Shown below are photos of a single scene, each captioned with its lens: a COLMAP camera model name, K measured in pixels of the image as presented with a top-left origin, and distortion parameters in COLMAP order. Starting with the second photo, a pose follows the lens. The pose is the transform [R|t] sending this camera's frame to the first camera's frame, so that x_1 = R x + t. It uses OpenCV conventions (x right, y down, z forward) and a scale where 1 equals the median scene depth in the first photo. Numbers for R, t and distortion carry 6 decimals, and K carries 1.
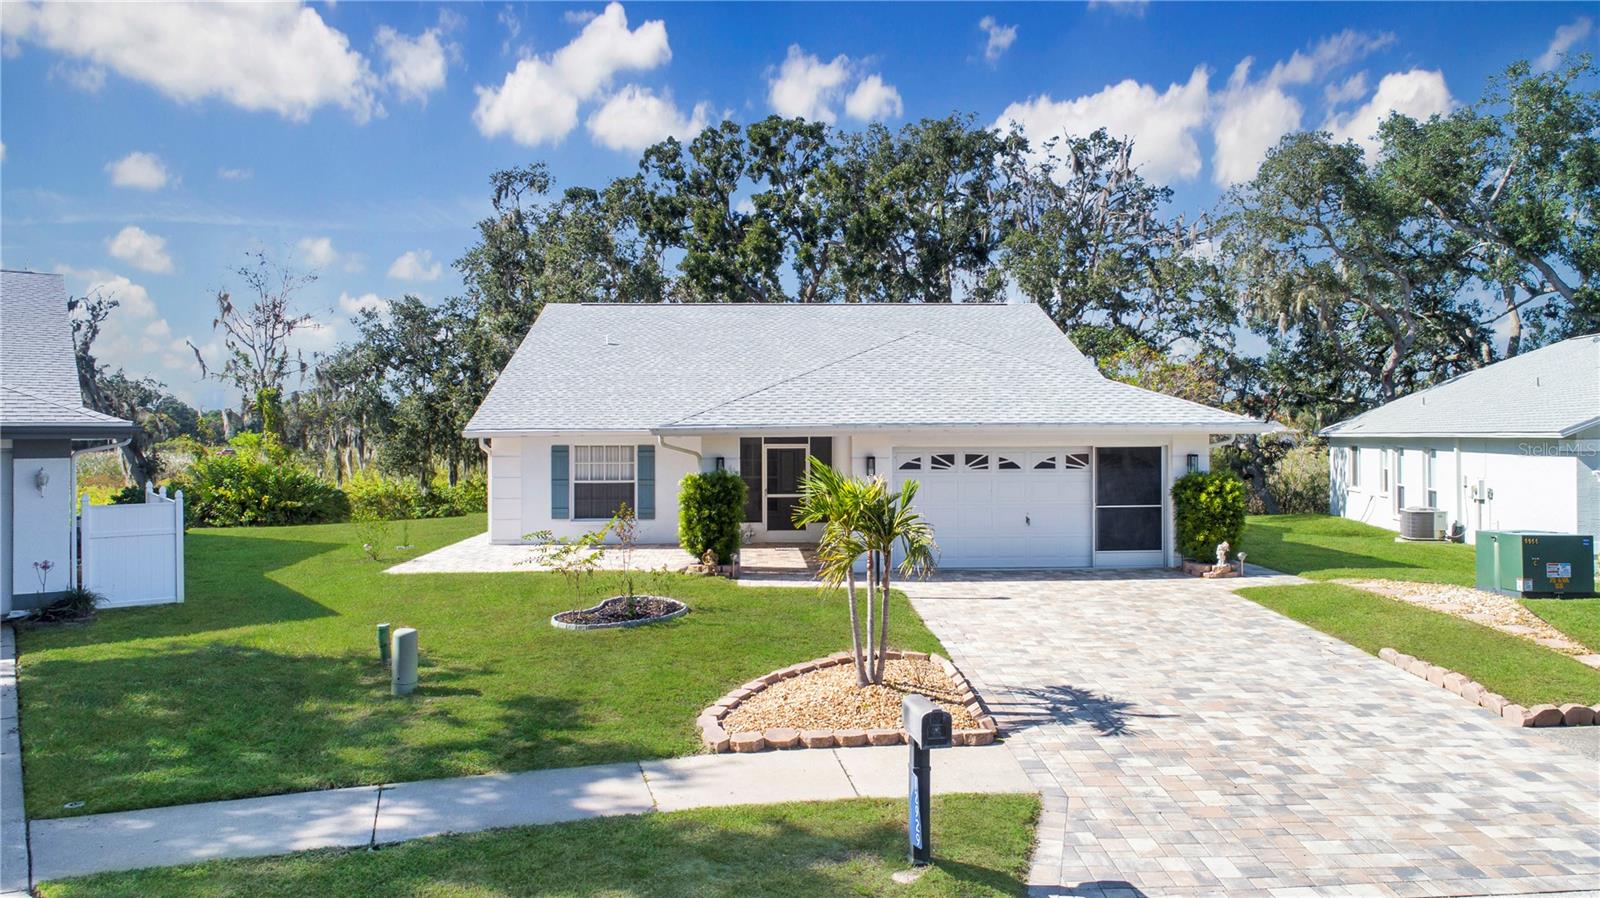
lens RADIAL K [[1102.4, 0, 800.0], [0, 1102.4, 449.0], [0, 0, 1]] dist [-0.011409, -0.001142]
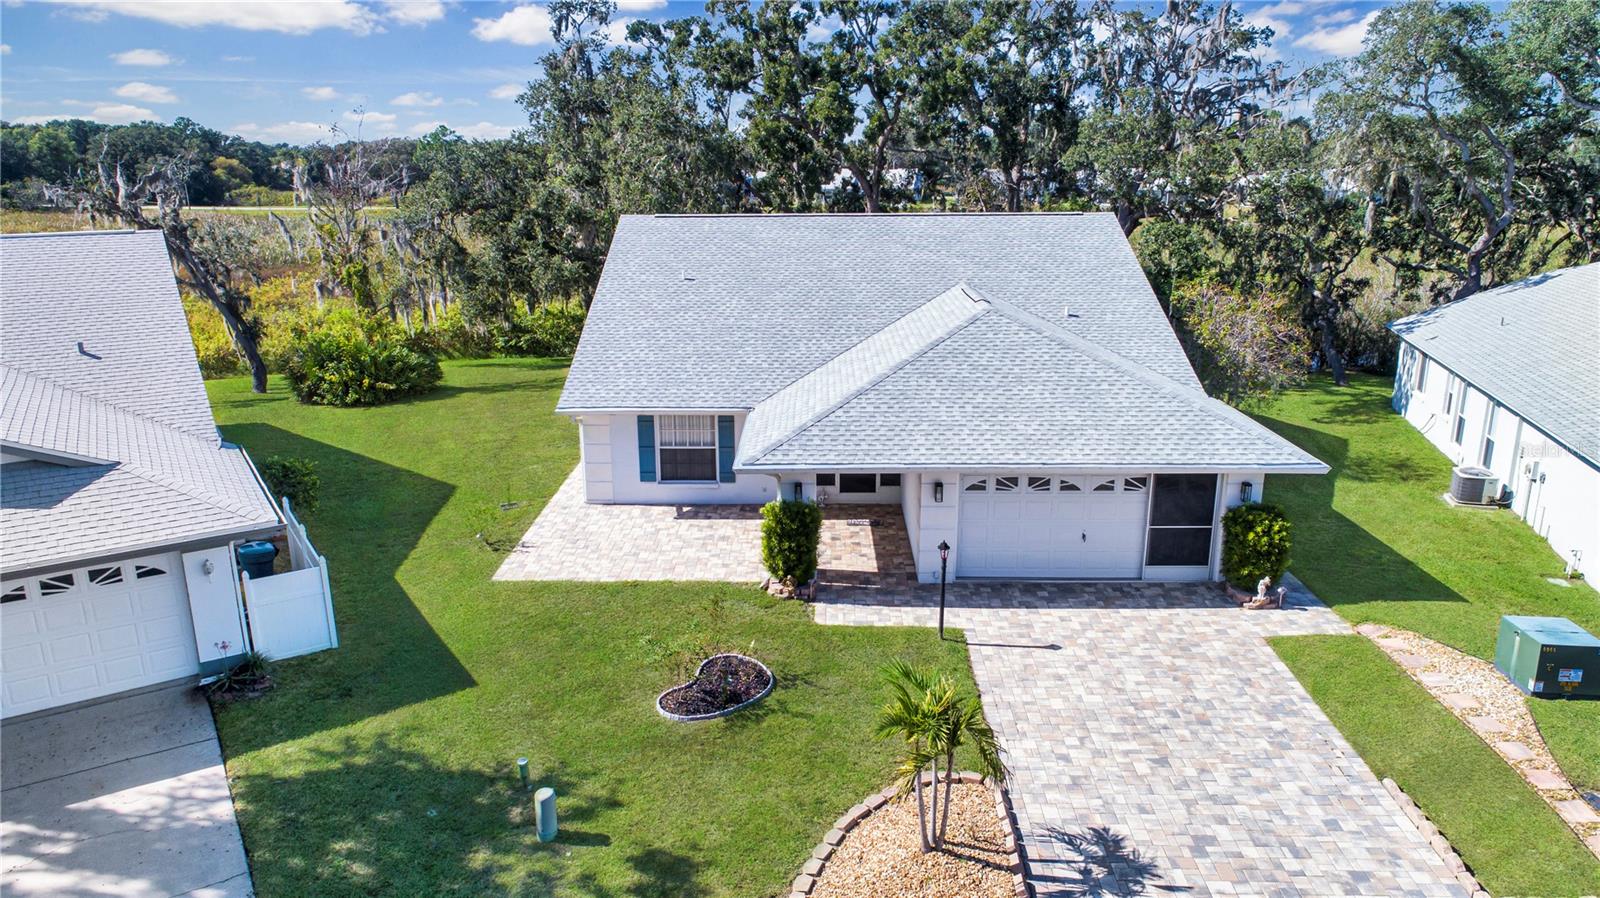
lens RADIAL K [[1085.1, 0, 800.2], [0, 1085.1, 476.1], [0, 0, 1]] dist [-0.012135, 0.003710]
pose [[0.998302, 0.013534, -0.056650, -0.010374], [0.002959, 0.959588, 0.281394, -0.291097], [0.058169, -0.281084, 0.957919, -0.012227]]
